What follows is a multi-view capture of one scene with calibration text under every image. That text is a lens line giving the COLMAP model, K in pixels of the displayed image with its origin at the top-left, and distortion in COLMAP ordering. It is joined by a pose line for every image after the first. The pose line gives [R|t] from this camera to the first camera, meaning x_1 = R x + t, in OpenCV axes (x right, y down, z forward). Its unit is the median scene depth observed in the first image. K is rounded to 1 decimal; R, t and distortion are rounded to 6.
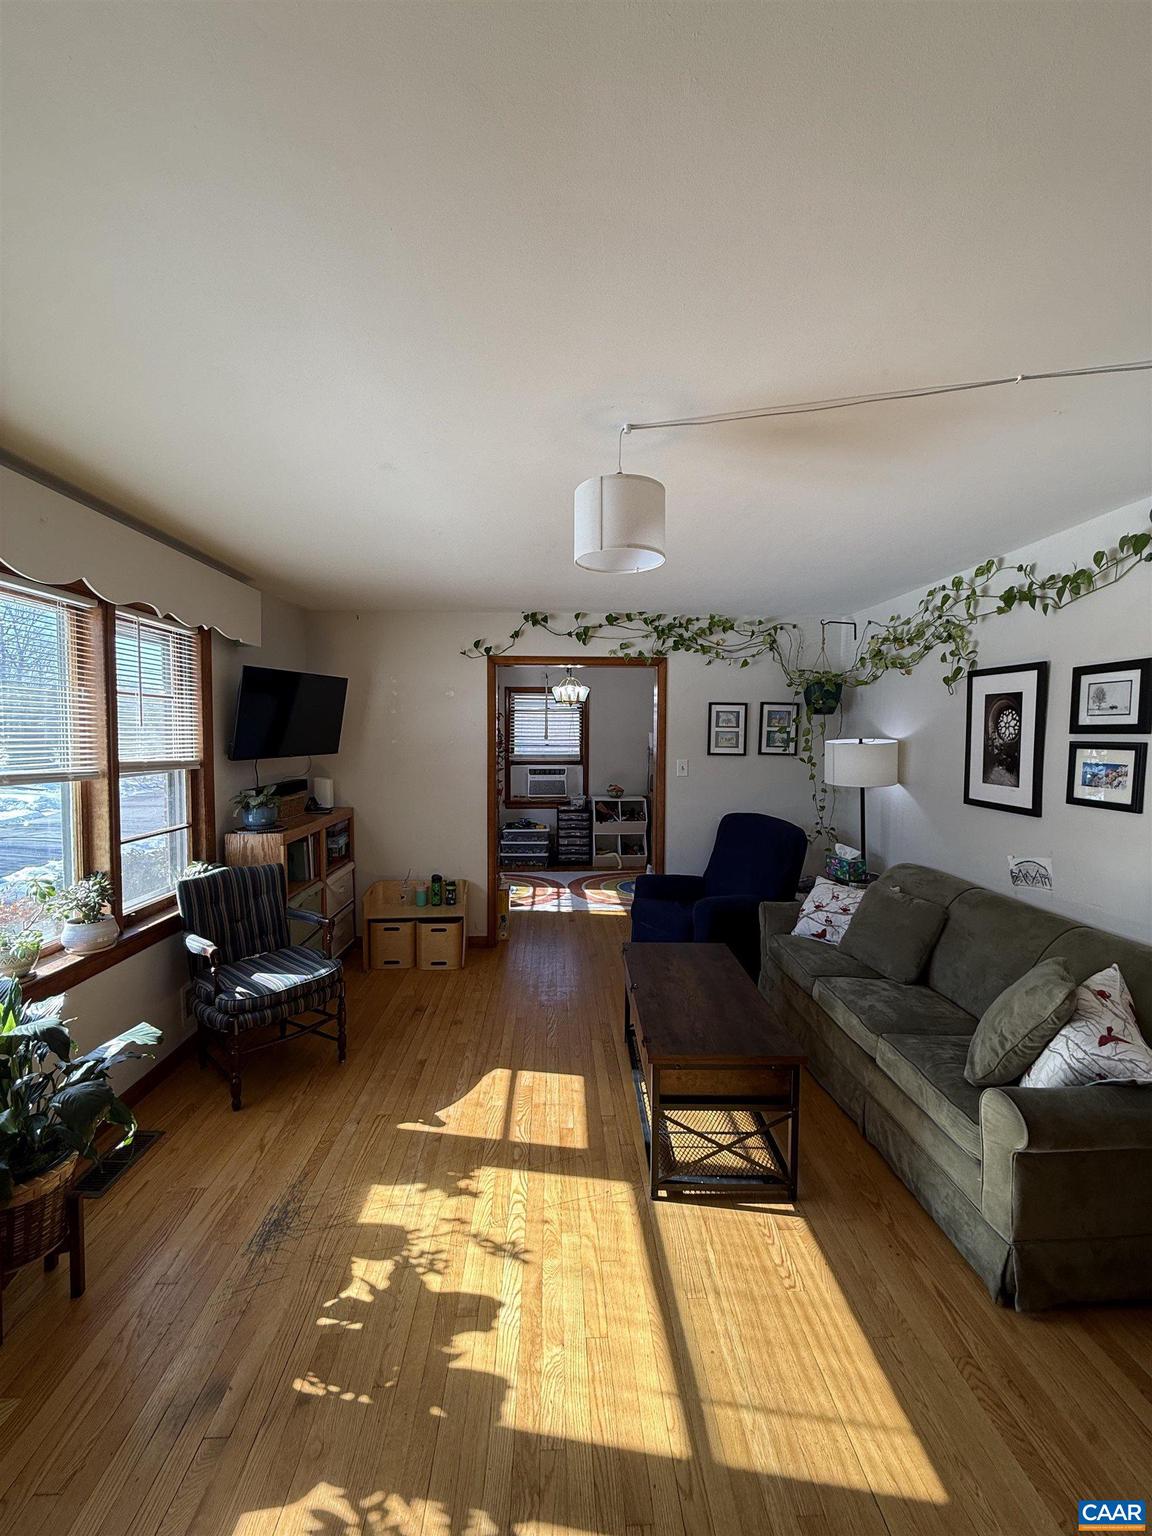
lens RADIAL K [[609.1, 0, 576.2], [0, 609.1, 761.2], [0, 0, 1]] dist [-0.002931, 0.000476]
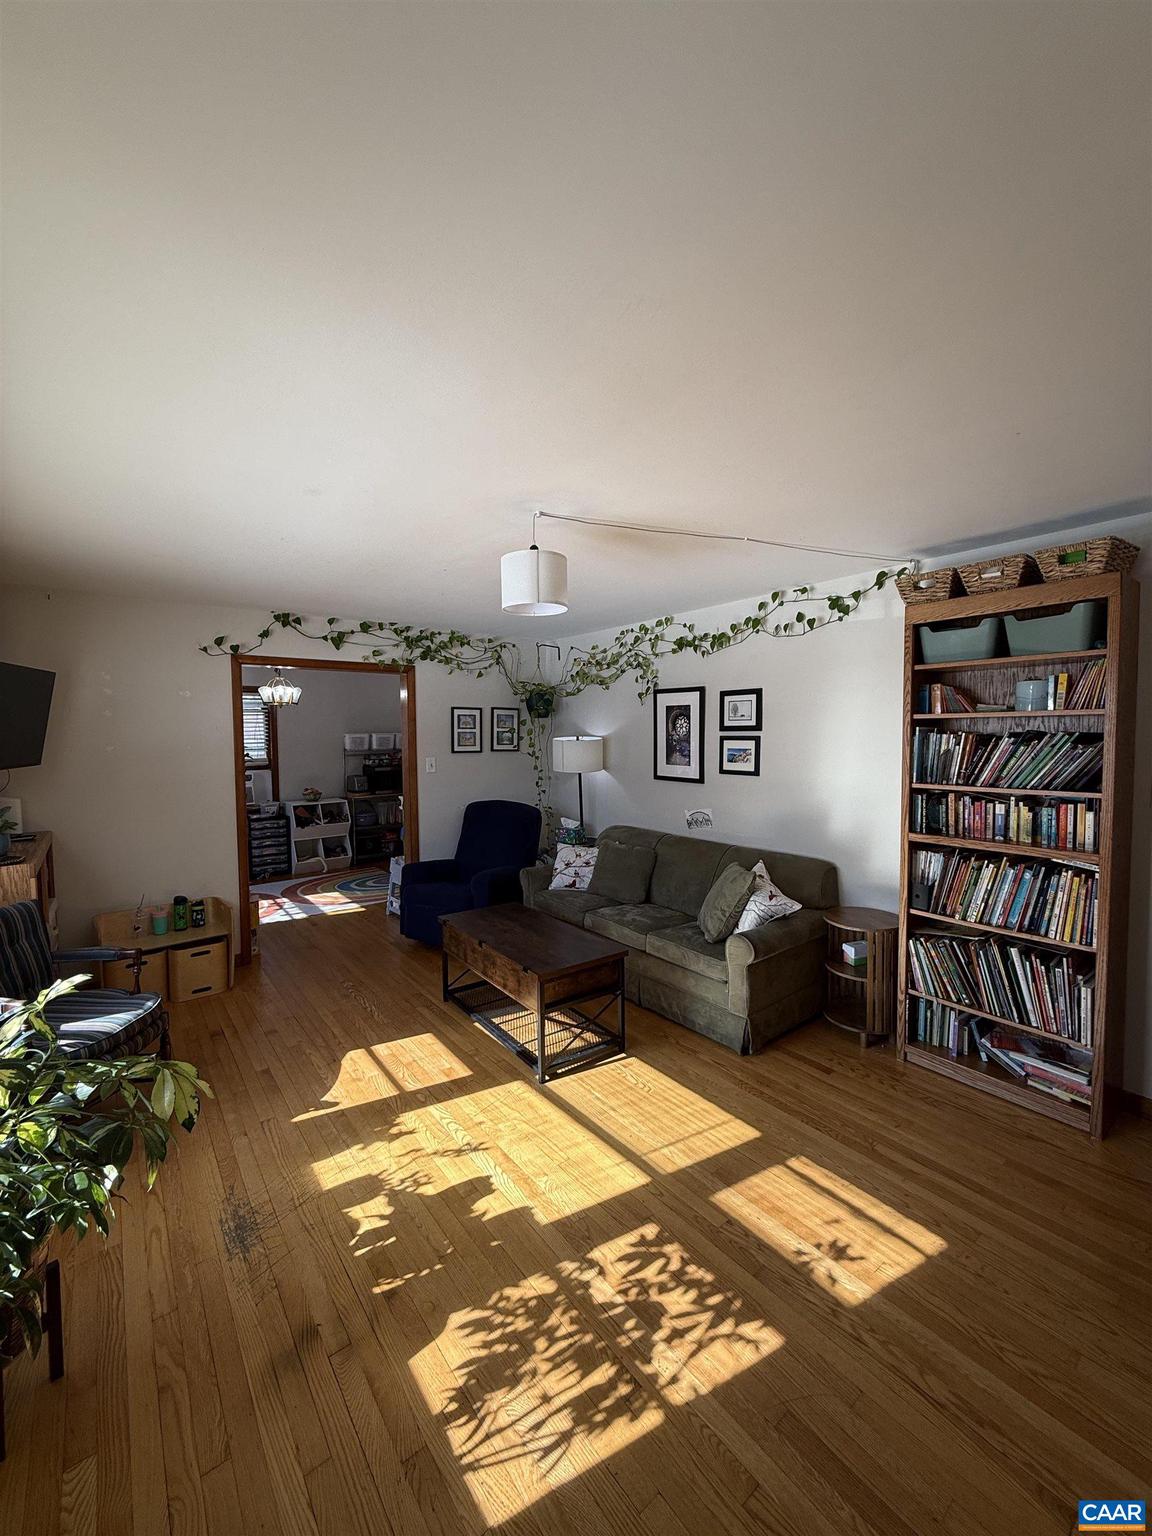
lens RADIAL K [[609.1, 0, 576.4], [0, 609.1, 760.8], [0, 0, 1]] dist [-0.002931, 0.000476]
pose [[0.813507, -0.038153, 0.580302, -0.418226], [0.038661, 0.999186, 0.011496, 0.000578], [-0.580269, 0.013083, 0.814320, -0.105734]]
